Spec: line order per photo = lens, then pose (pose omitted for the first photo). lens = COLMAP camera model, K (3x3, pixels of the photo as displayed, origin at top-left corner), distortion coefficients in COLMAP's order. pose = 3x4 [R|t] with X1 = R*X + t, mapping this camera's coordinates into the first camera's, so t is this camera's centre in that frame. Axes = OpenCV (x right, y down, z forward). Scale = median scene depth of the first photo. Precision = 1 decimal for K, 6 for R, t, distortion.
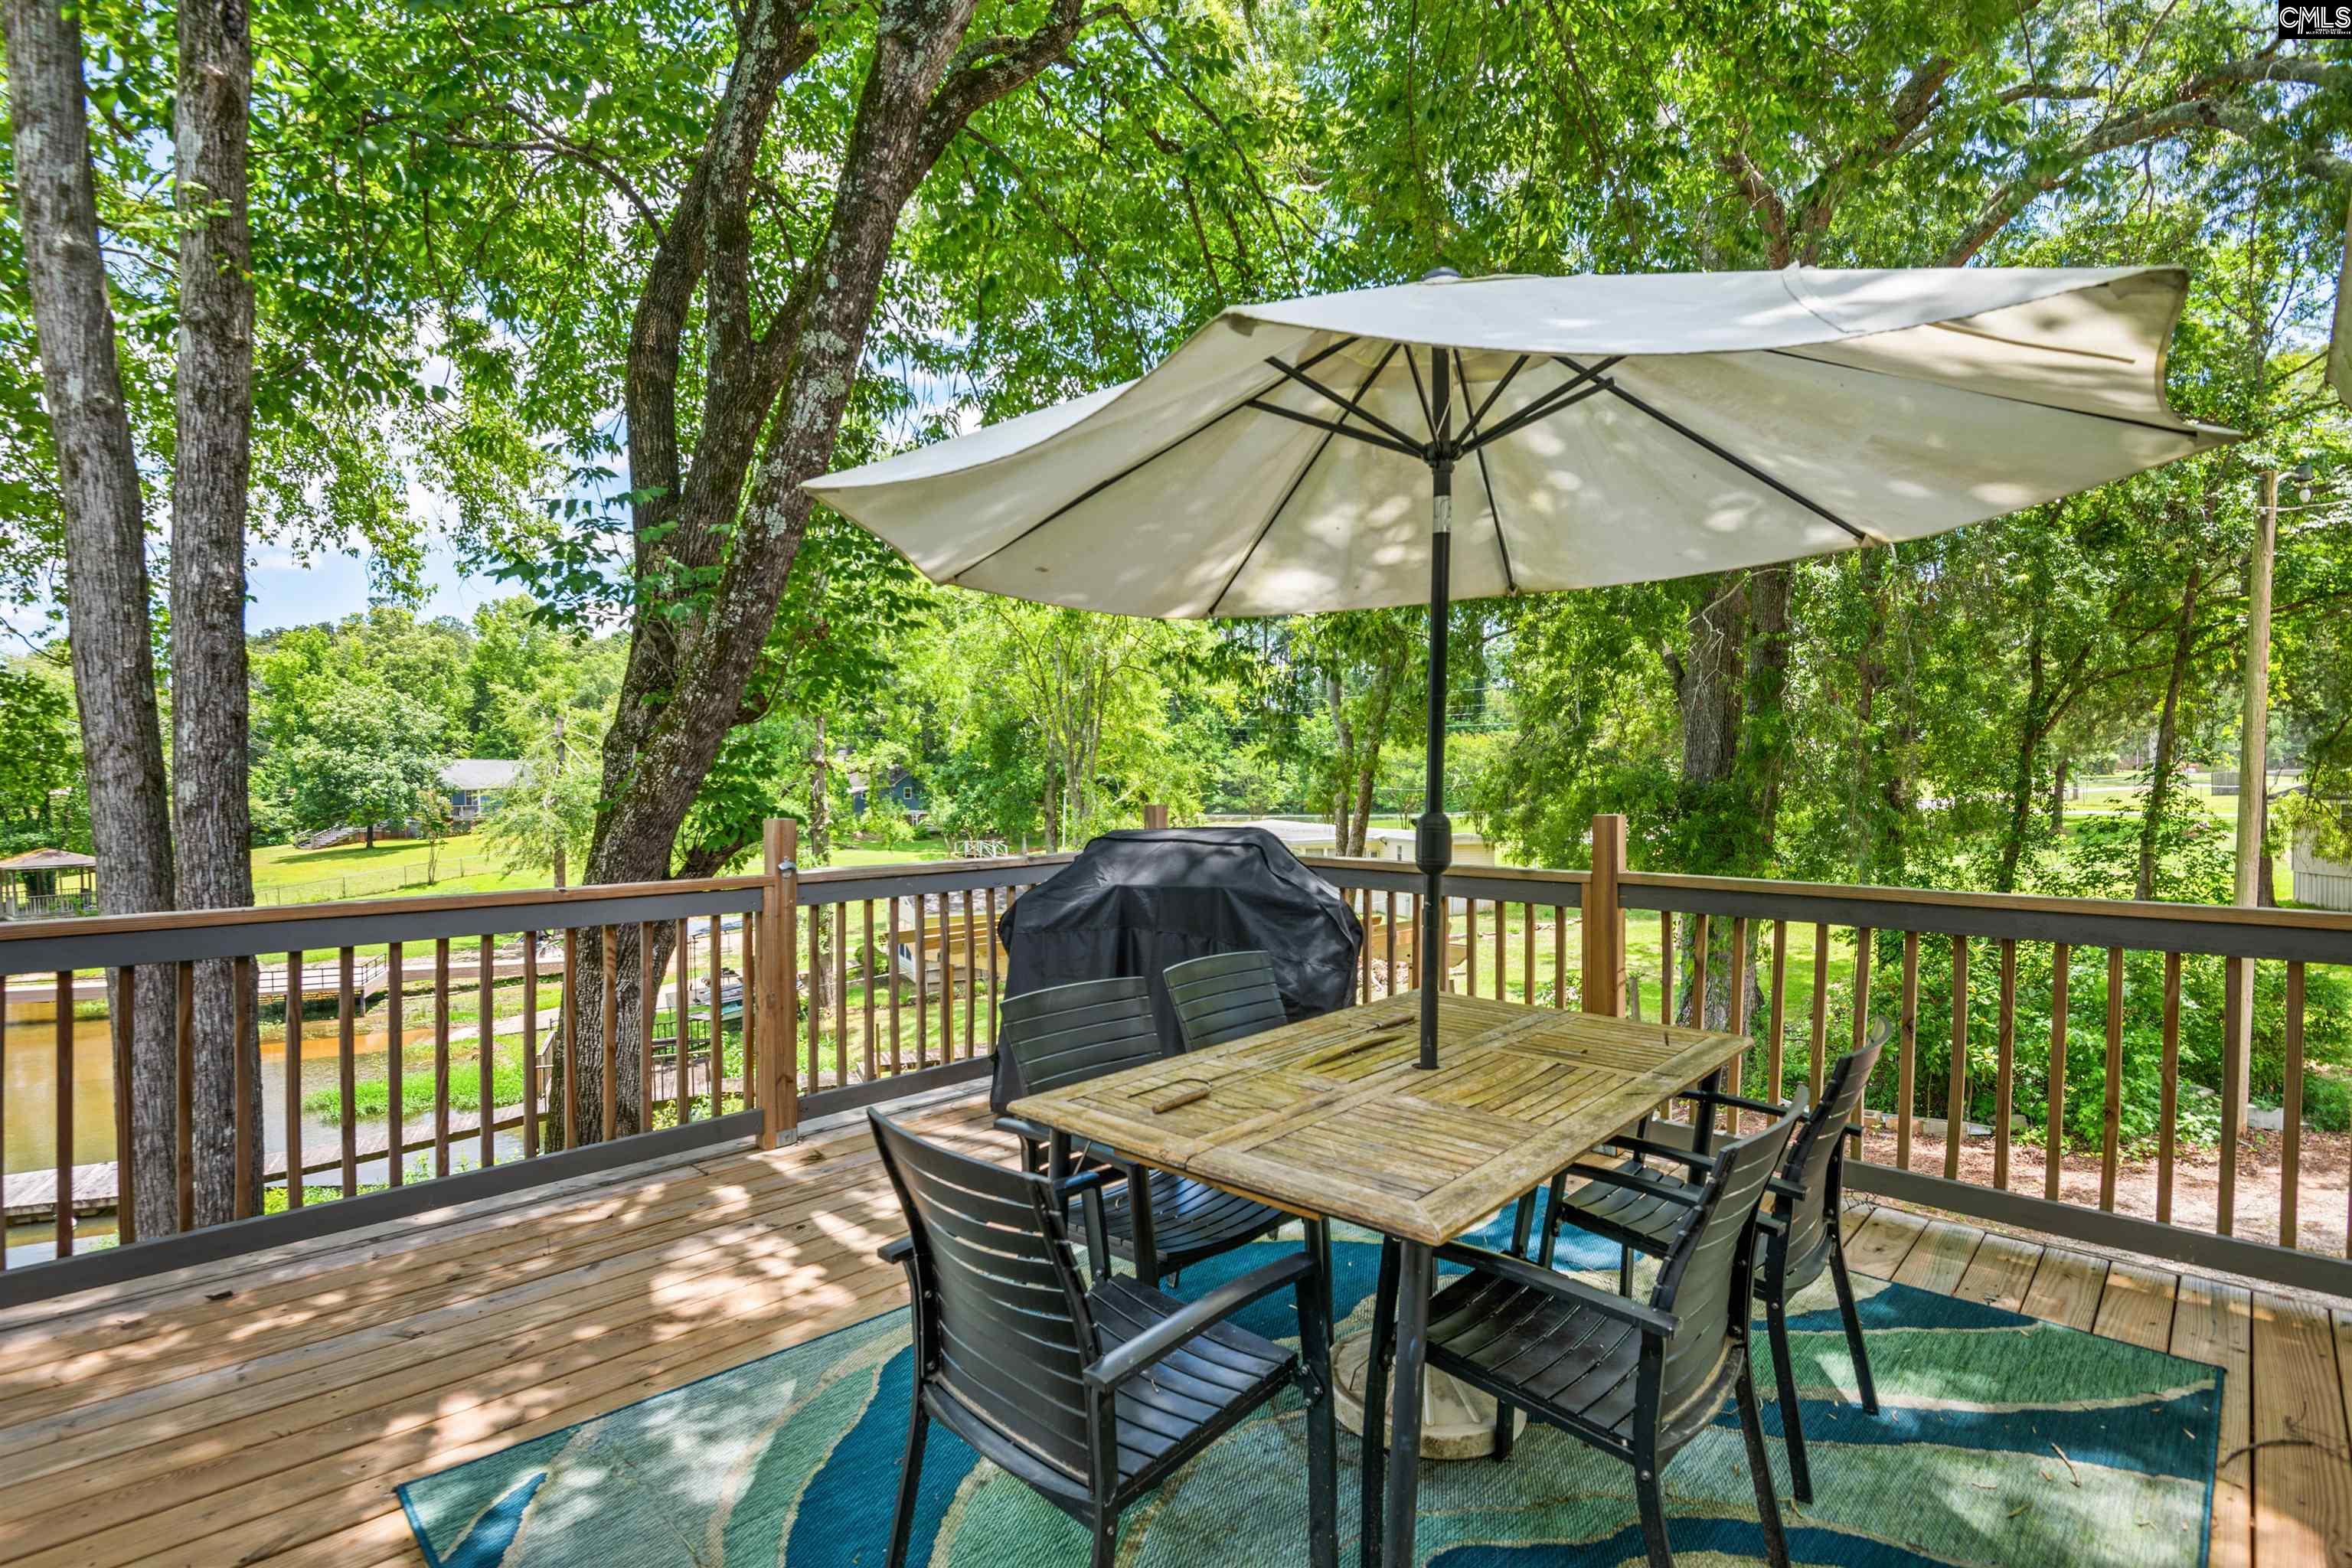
lens RADIAL K [[1088.7, 0, 1184.4], [0, 1088.7, 781.3], [0, 0, 1]] dist [0.010792, -0.015827]
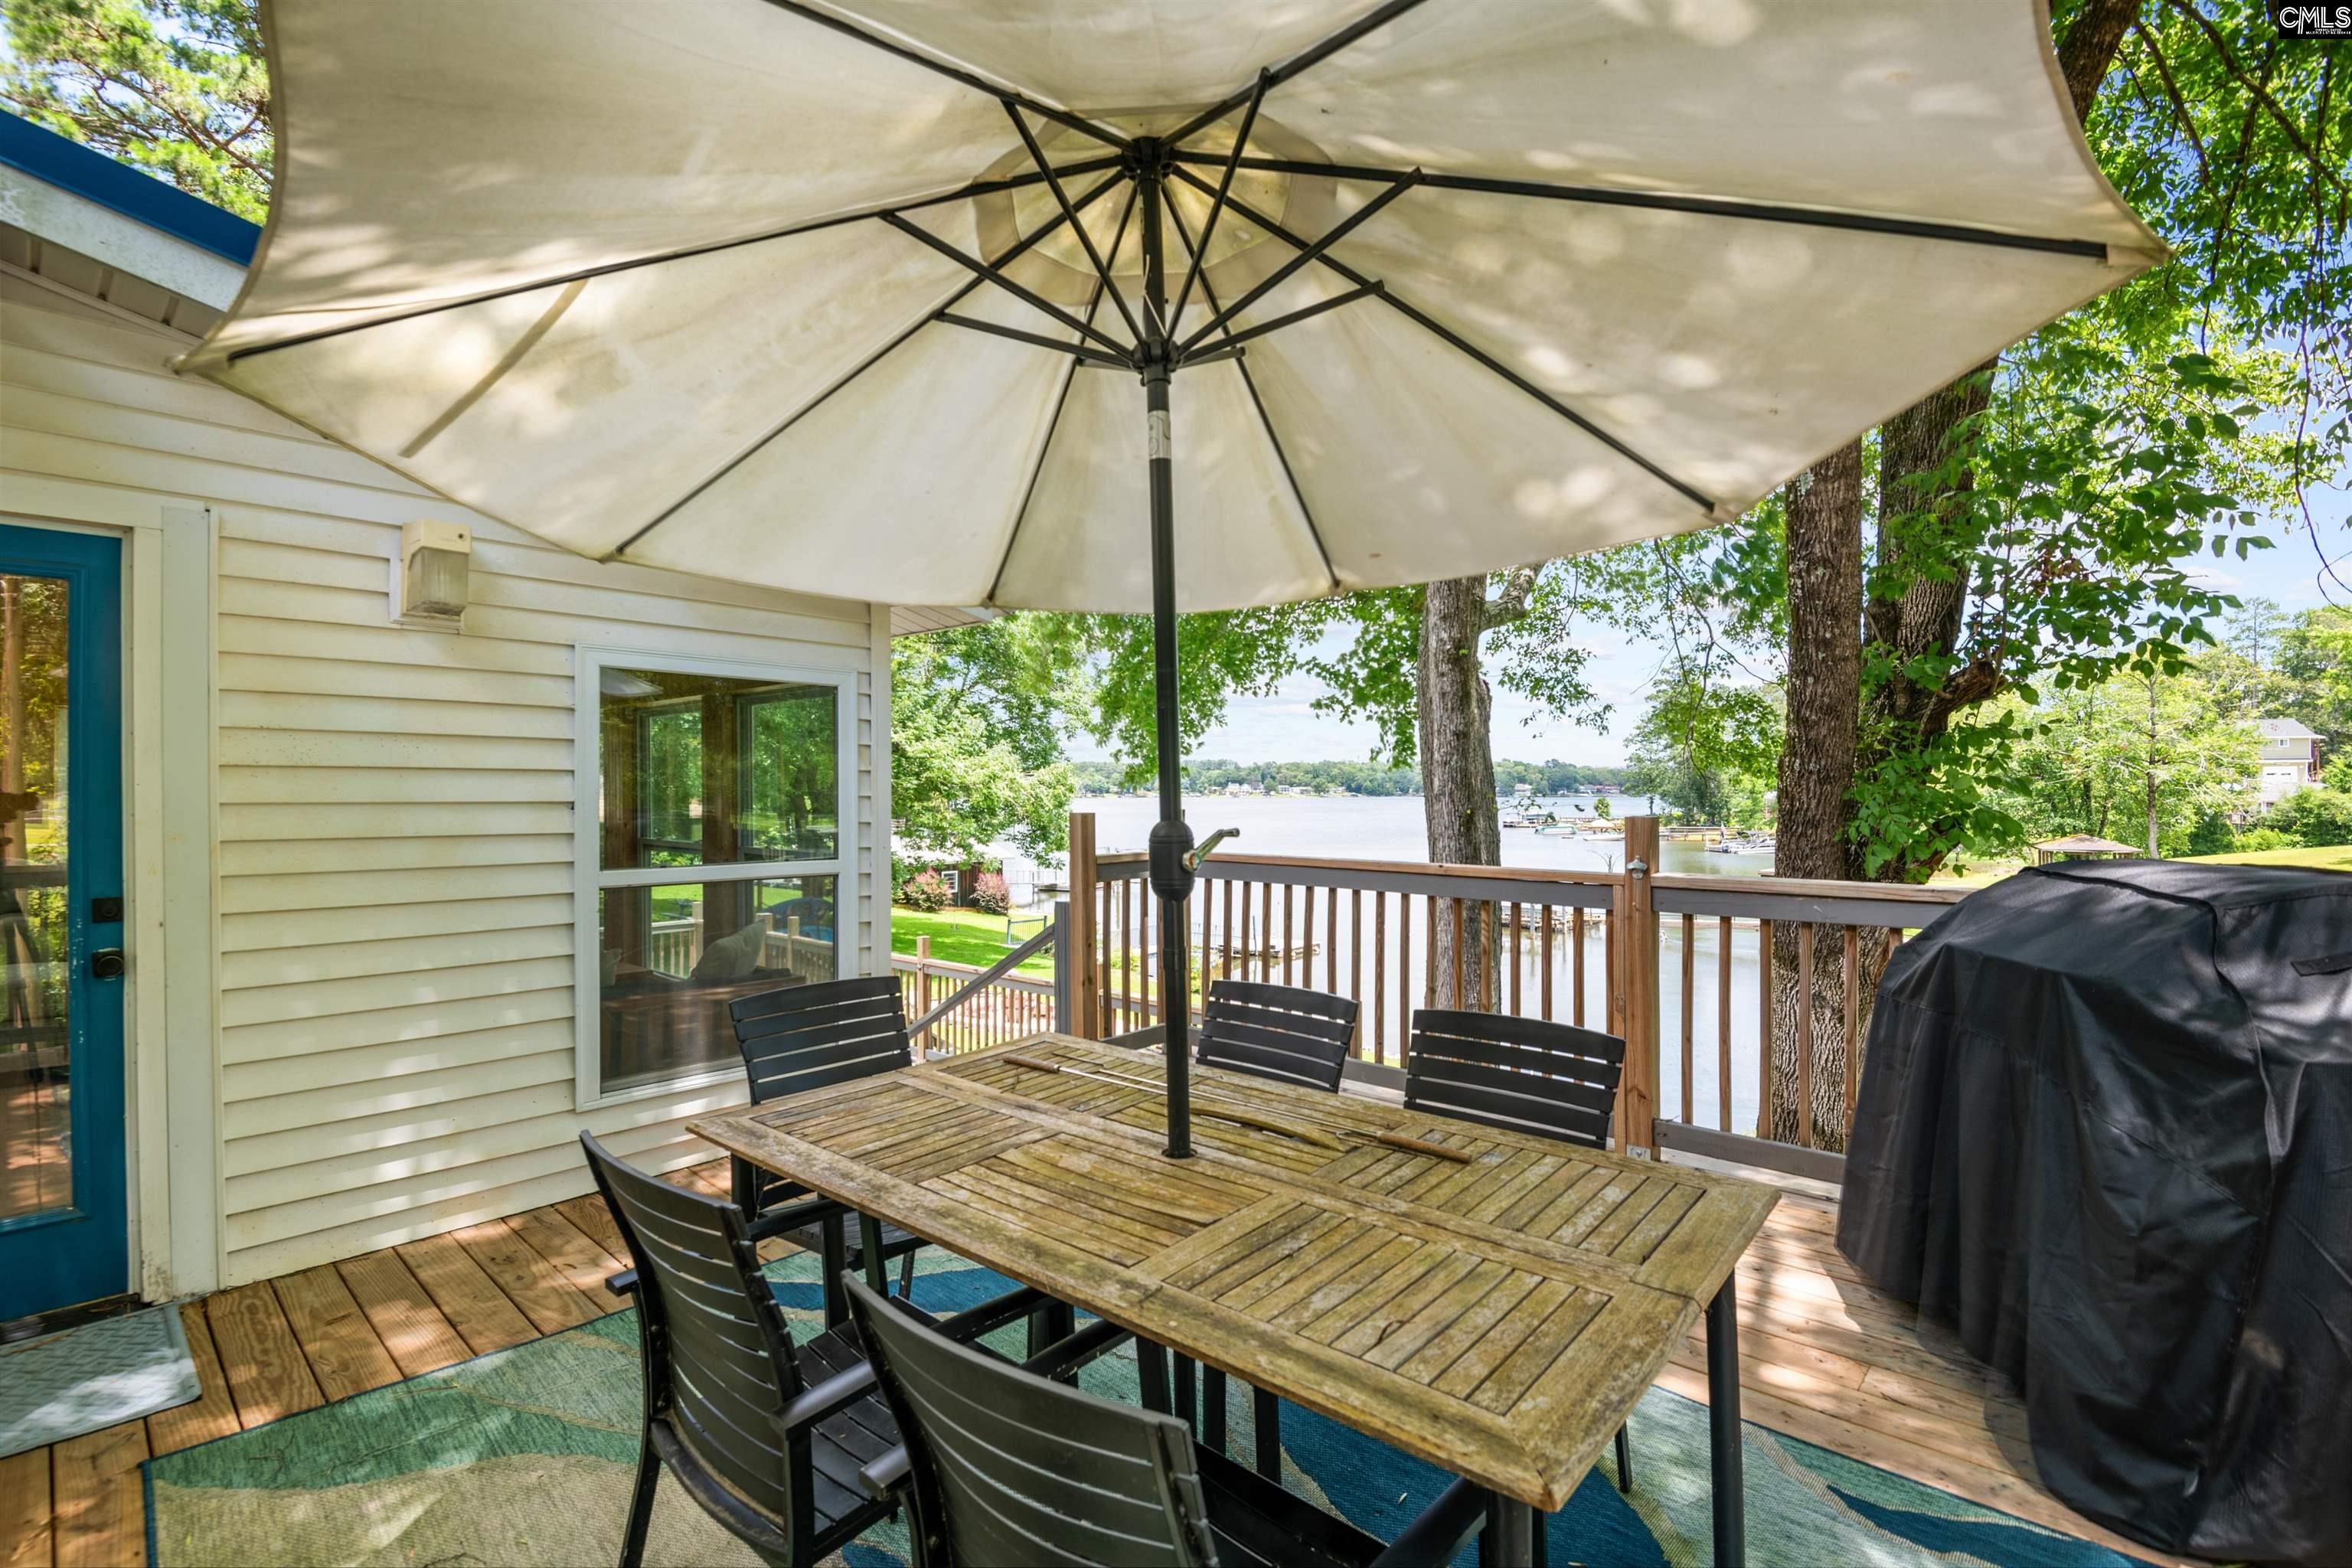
lens RADIAL K [[1088.7, 0, 1180.2], [0, 1088.7, 785.4], [0, 0, 1]] dist [0.010792, -0.015827]
pose [[0.040521, 0.009338, -0.999135, 0.724240], [0.002791, 0.999951, 0.009459, -0.005203], [0.999175, -0.003172, 0.040493, 0.706373]]
